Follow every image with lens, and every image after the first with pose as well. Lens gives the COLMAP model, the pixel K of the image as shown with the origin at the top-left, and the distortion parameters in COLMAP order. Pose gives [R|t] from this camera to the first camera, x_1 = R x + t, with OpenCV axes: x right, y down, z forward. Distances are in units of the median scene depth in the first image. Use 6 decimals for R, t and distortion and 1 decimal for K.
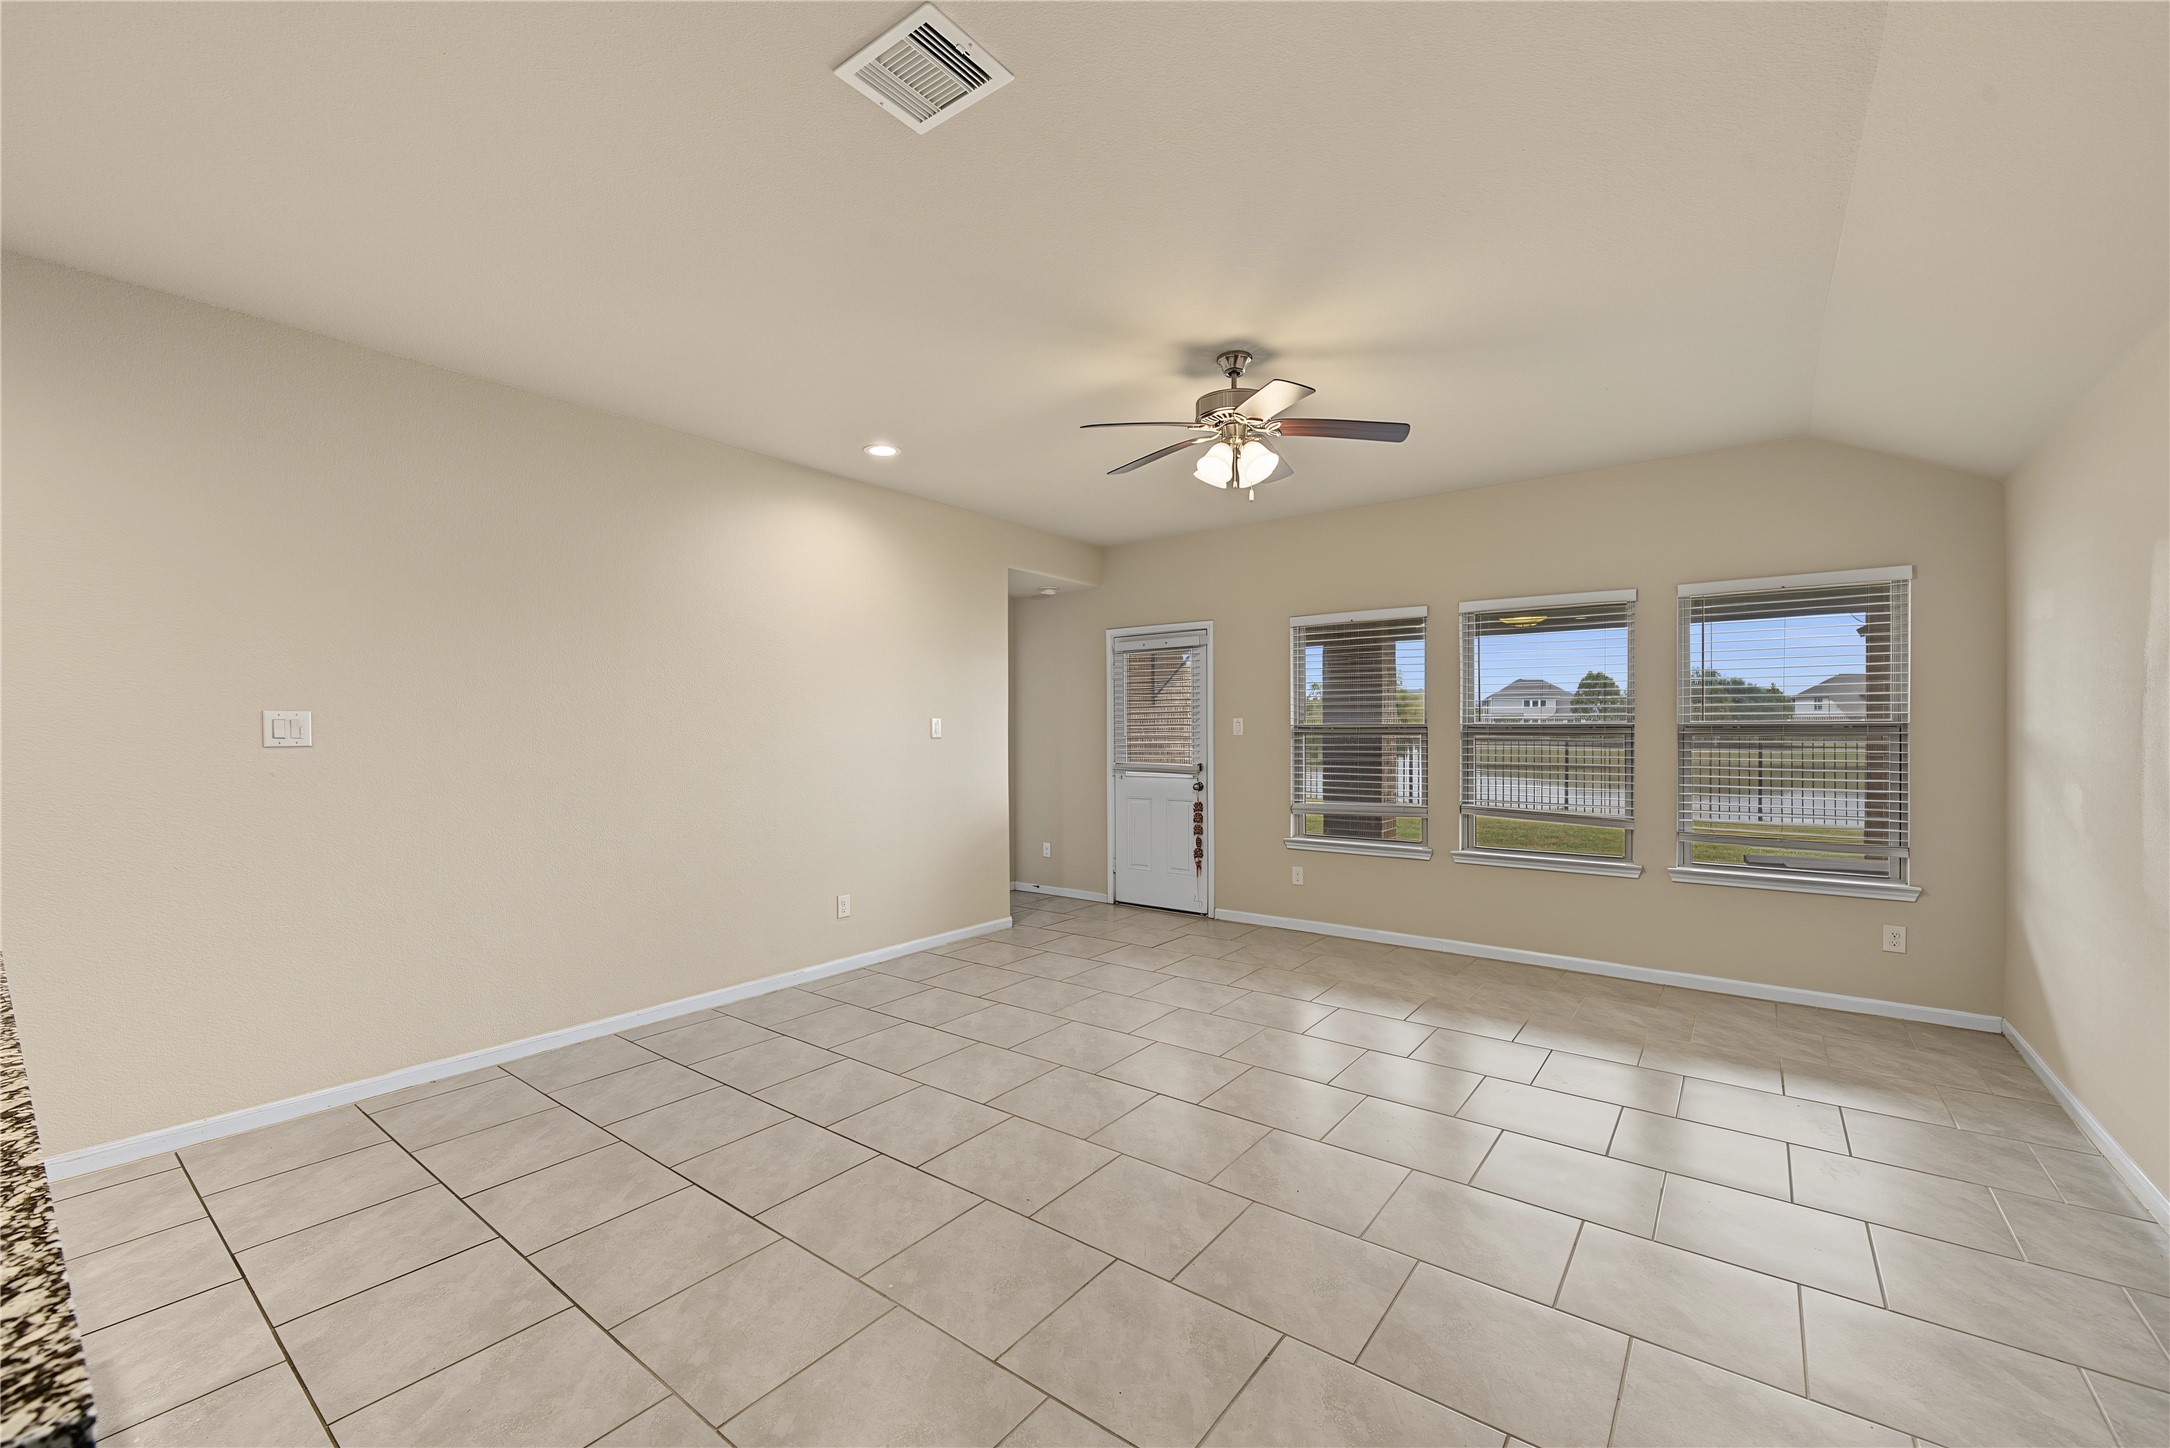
lens RADIAL K [[878.7, 0, 1071.4], [0, 878.7, 730.0], [0, 0, 1]] dist [-0.003660, -0.000458]
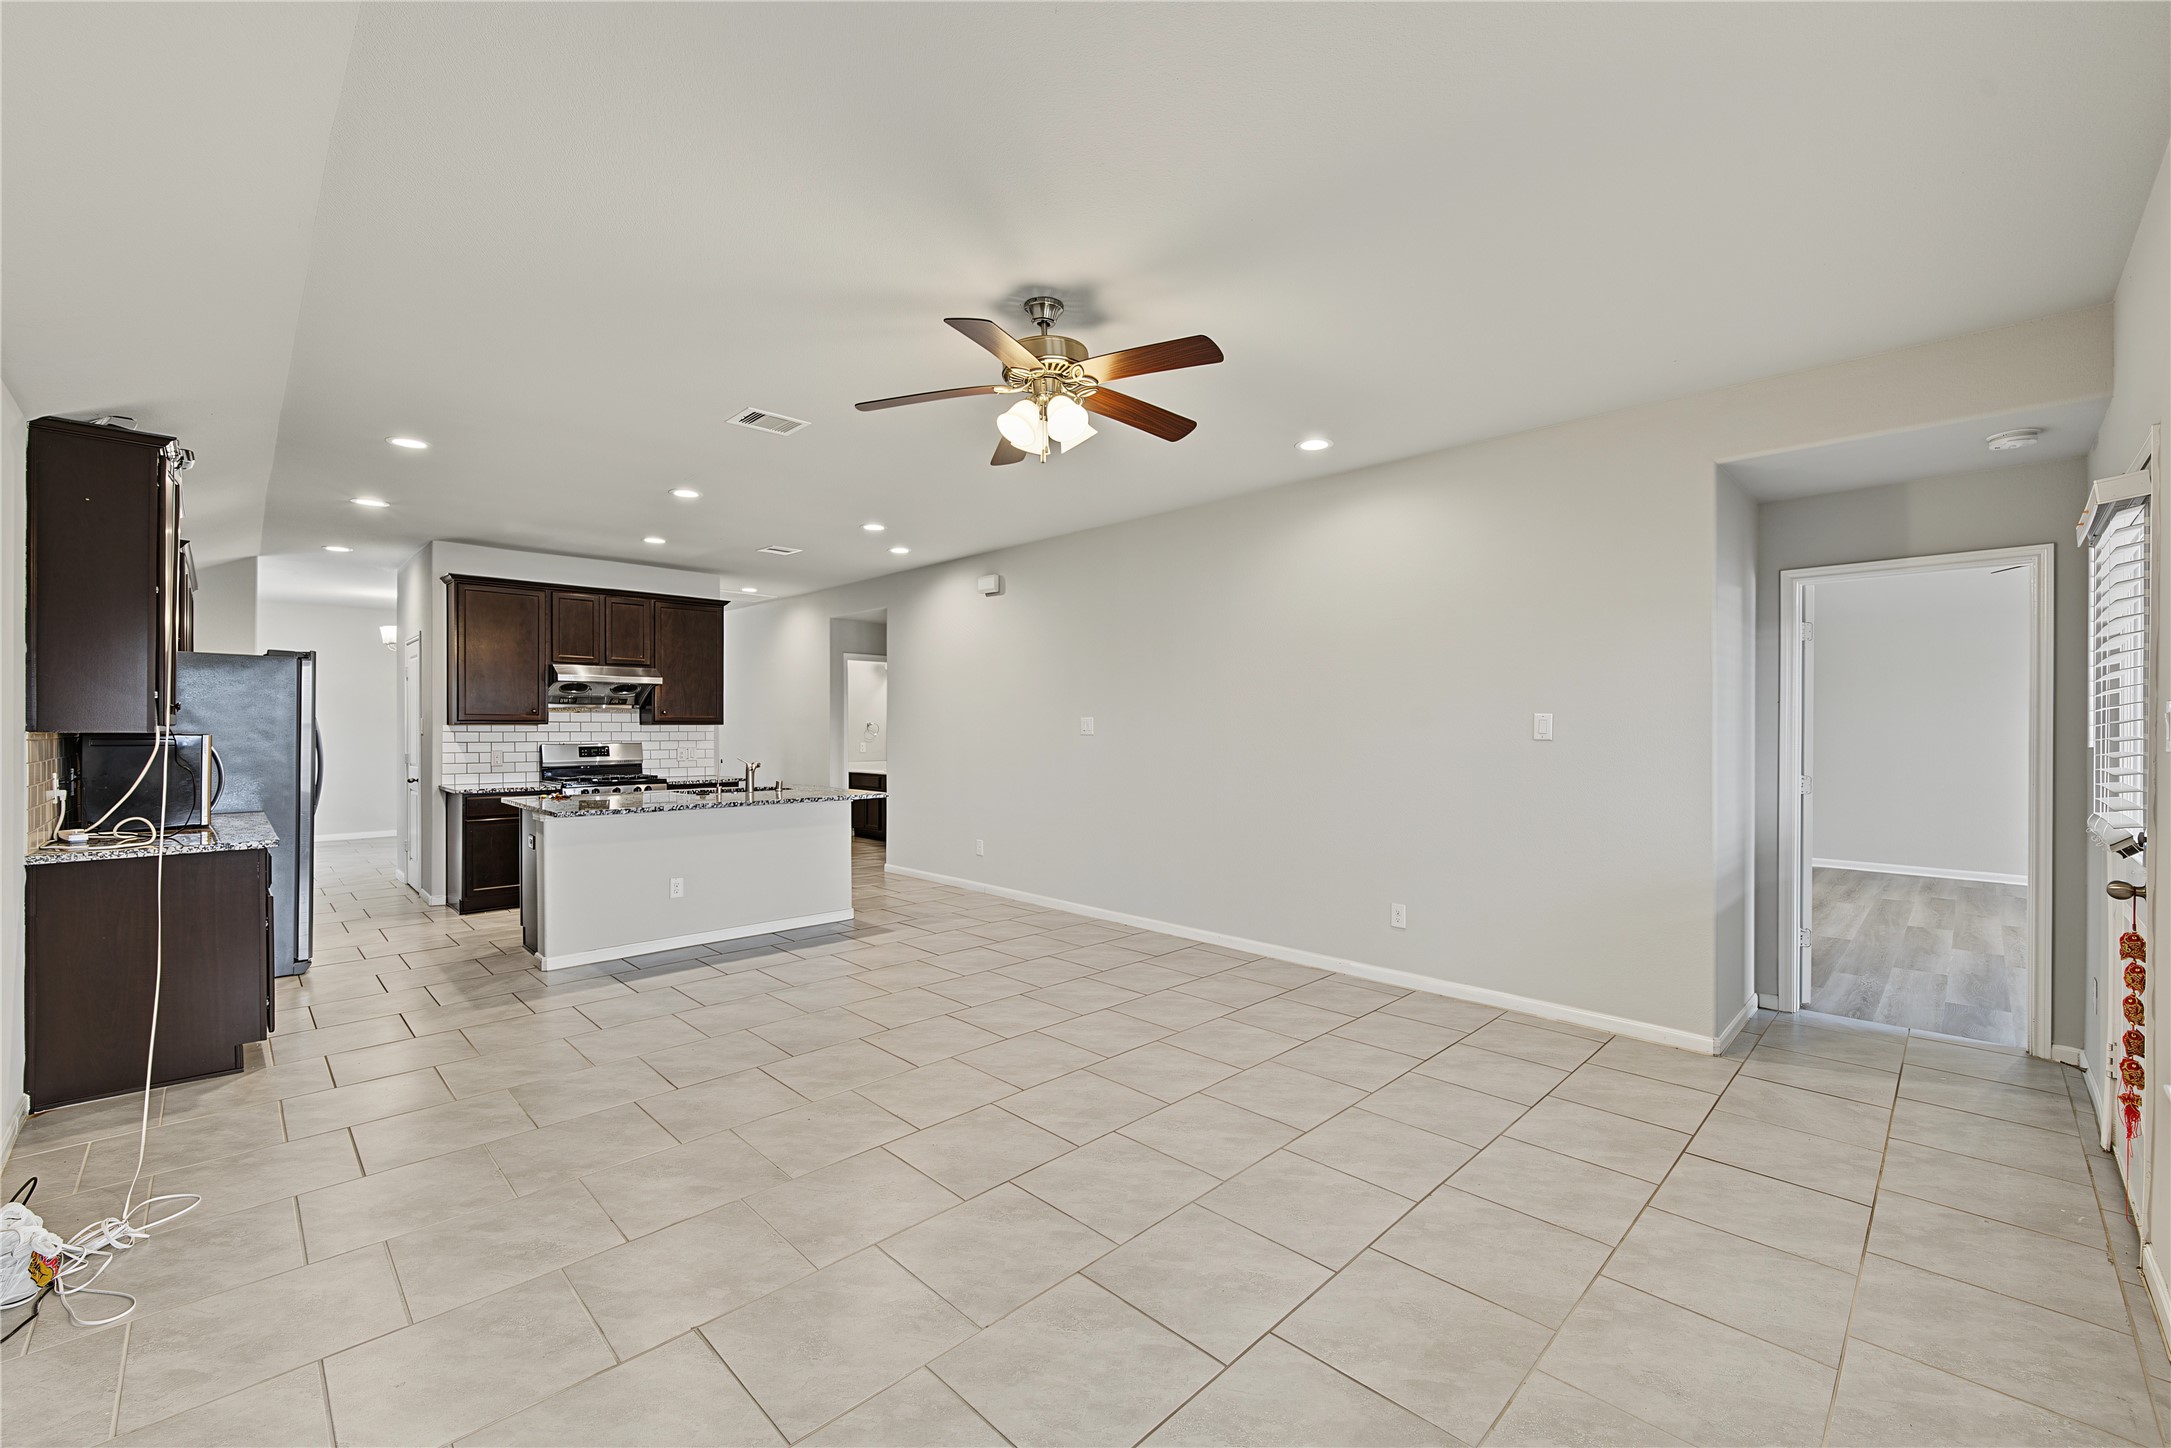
lens RADIAL K [[879.2, 0, 1083.7], [0, 879.2, 723.3], [0, 0, 1]] dist [-0.003660, -0.000458]
pose [[-0.131062, 0.001266, -0.991373, 0.783793], [-0.002378, 0.999996, 0.001591, -0.006039], [0.991371, 0.002566, -0.131059, 0.862626]]
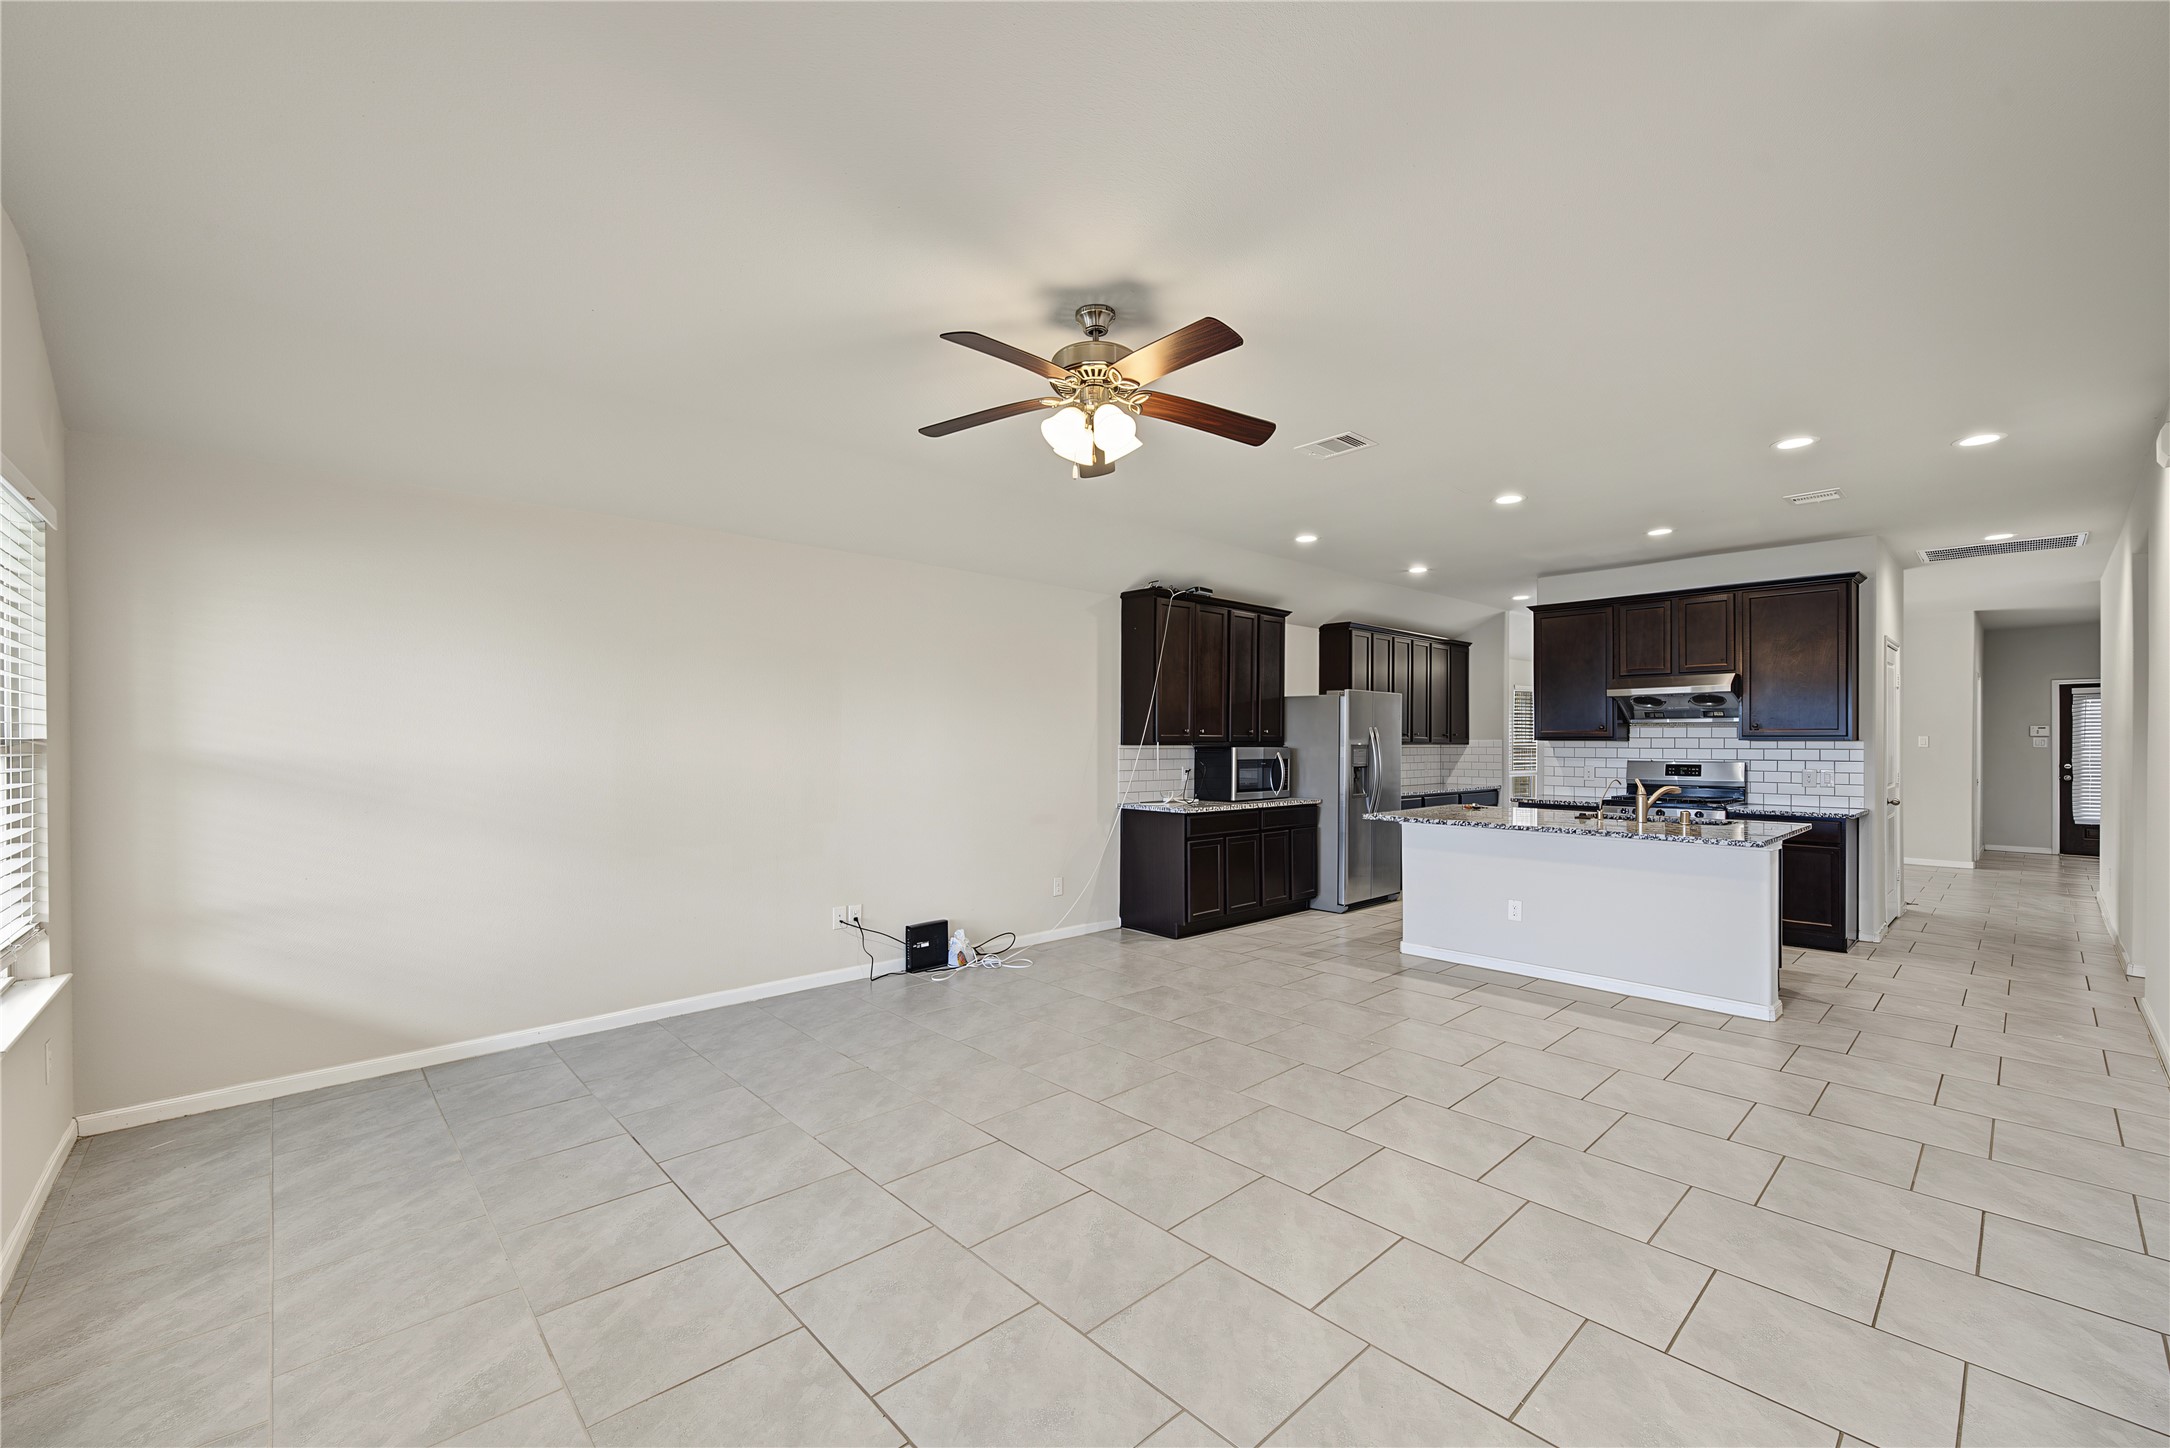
lens RADIAL K [[878.7, 0, 1081.1], [0, 878.7, 738.8], [0, 0, 1]] dist [-0.003660, -0.000458]
pose [[-0.986671, 0.003917, 0.162681, 0.044927], [0.003787, 0.999992, -0.001110, -0.004409], [-0.162684, -0.000480, -0.986678, 1.381784]]
